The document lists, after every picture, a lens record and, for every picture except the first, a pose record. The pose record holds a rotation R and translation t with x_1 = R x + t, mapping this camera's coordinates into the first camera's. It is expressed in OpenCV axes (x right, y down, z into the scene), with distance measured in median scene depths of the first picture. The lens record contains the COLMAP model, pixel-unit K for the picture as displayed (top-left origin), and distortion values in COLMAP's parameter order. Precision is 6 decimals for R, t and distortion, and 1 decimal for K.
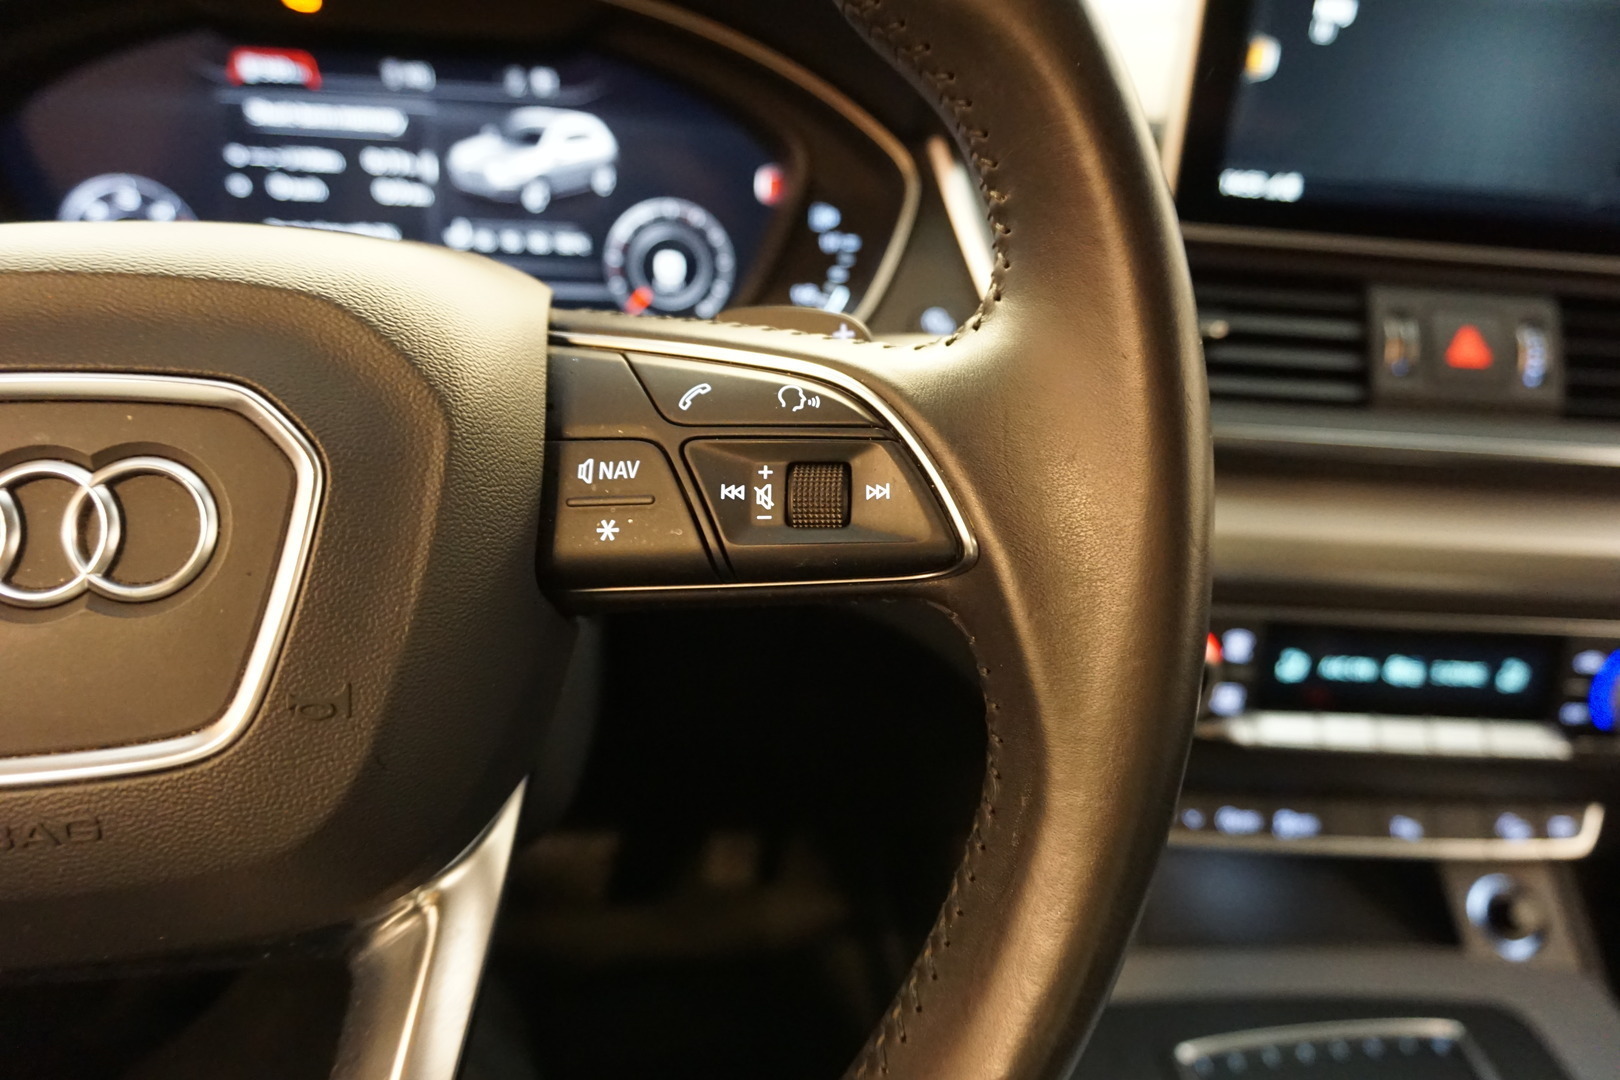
lens RADIAL K [[1092.5, 0, 776.0], [0, 1092.5, 540.6], [0, 0, 1]] dist [-0.024369, 0.003251]
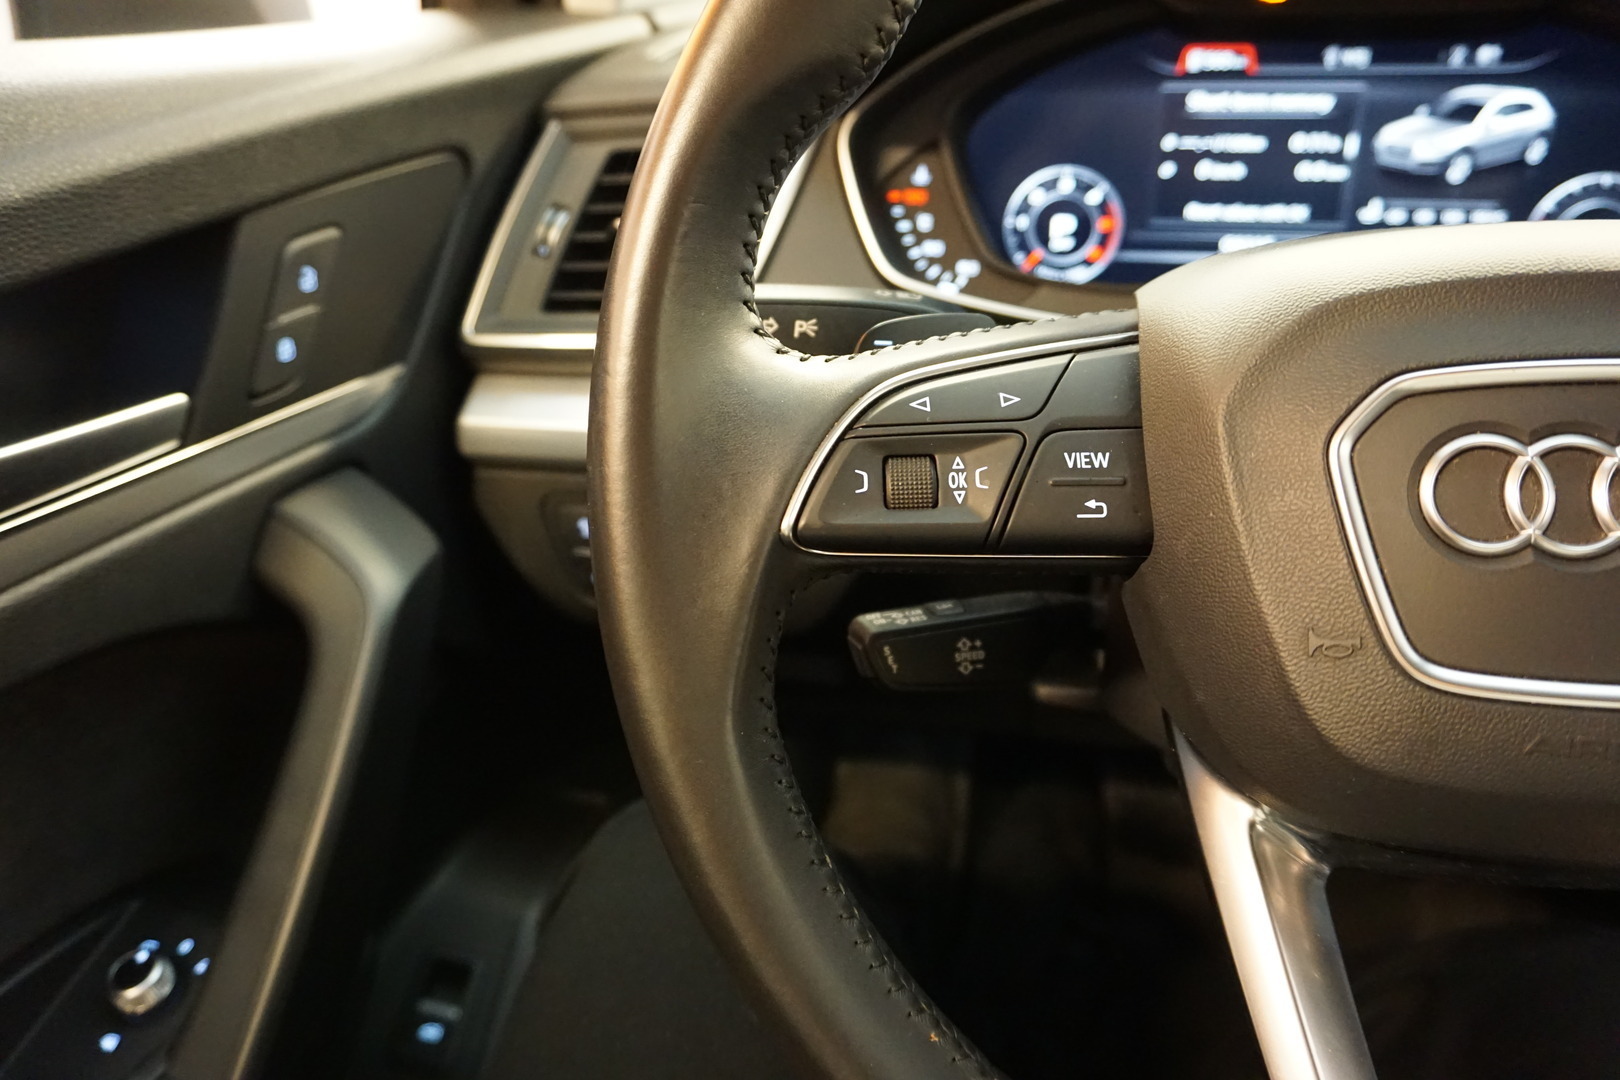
lens RADIAL K [[1092.5, 0, 808.5], [0, 1092.5, 543.2], [0, 0, 1]] dist [-0.024369, 0.003251]
pose [[0.927831, 0.083173, -0.363610, -0.400405], [-0.067864, 0.996194, 0.054702, 0.013955], [0.366775, -0.026078, 0.929944, -0.167186]]
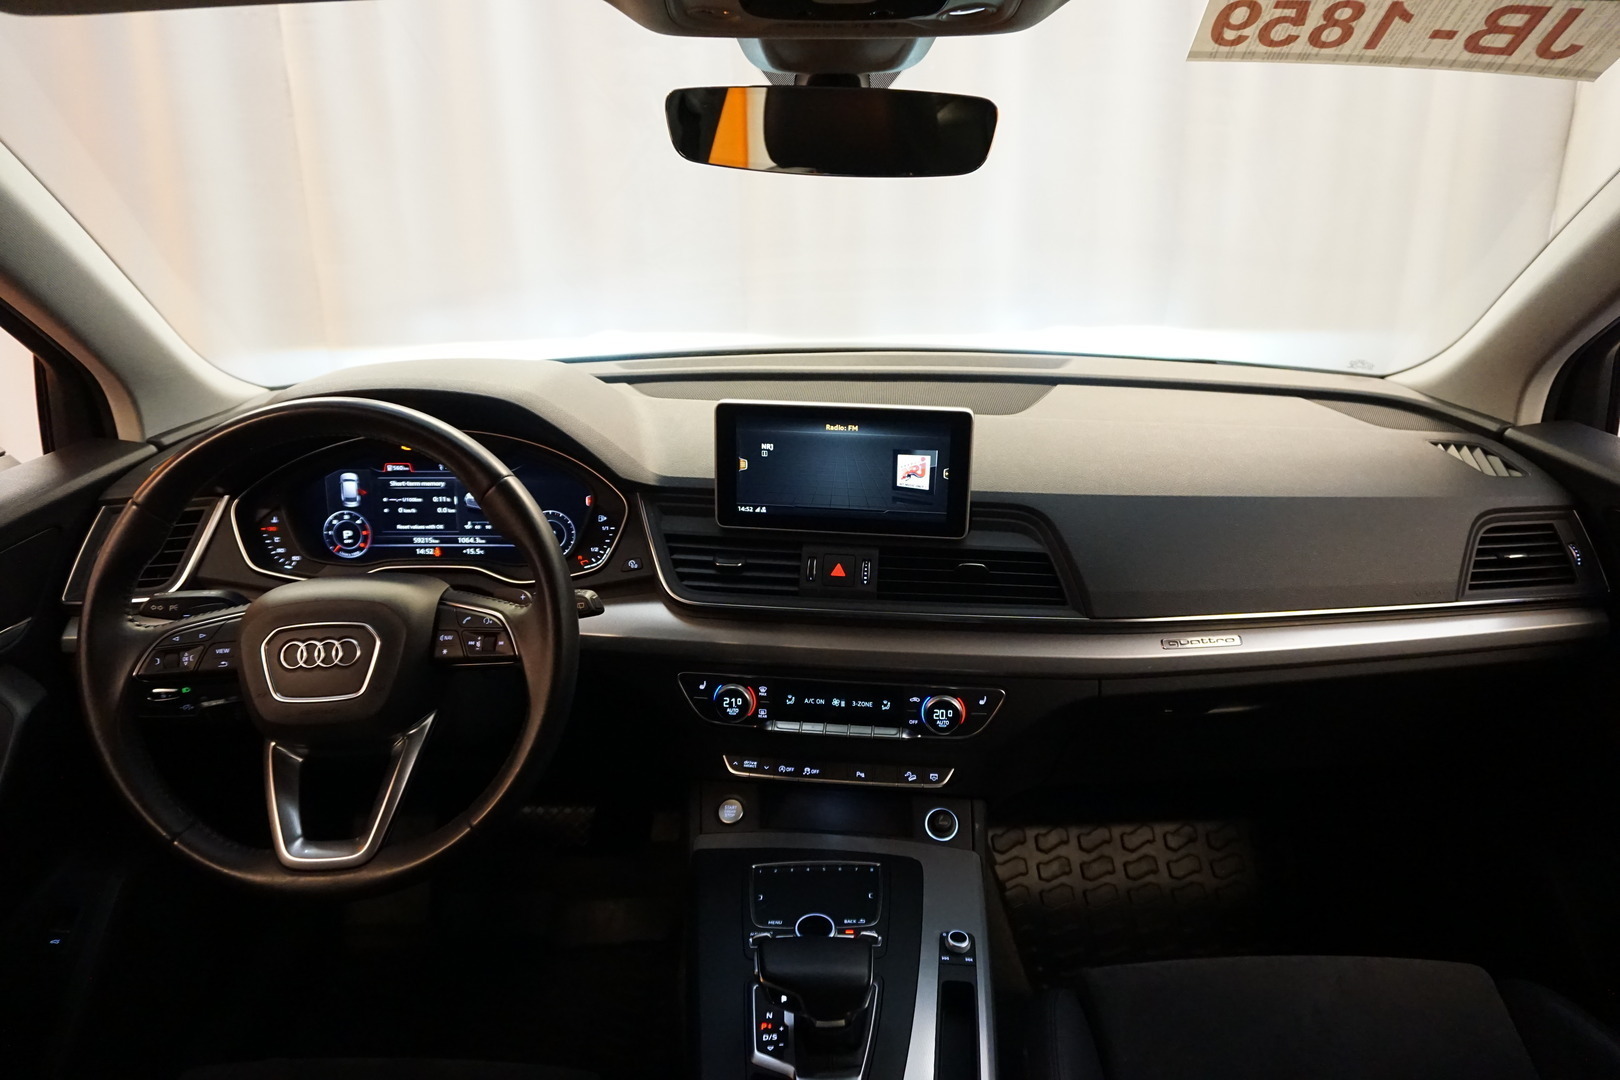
lens RADIAL K [[1092.5, 0, 764.8], [0, 1092.5, 549.0], [0, 0, 1]] dist [-0.024369, 0.003251]
pose [[0.985108, -0.016259, -0.171167, 0.844398], [0.004571, 0.997644, -0.068457, -0.051938], [0.171876, 0.066655, 0.982861, -1.406498]]
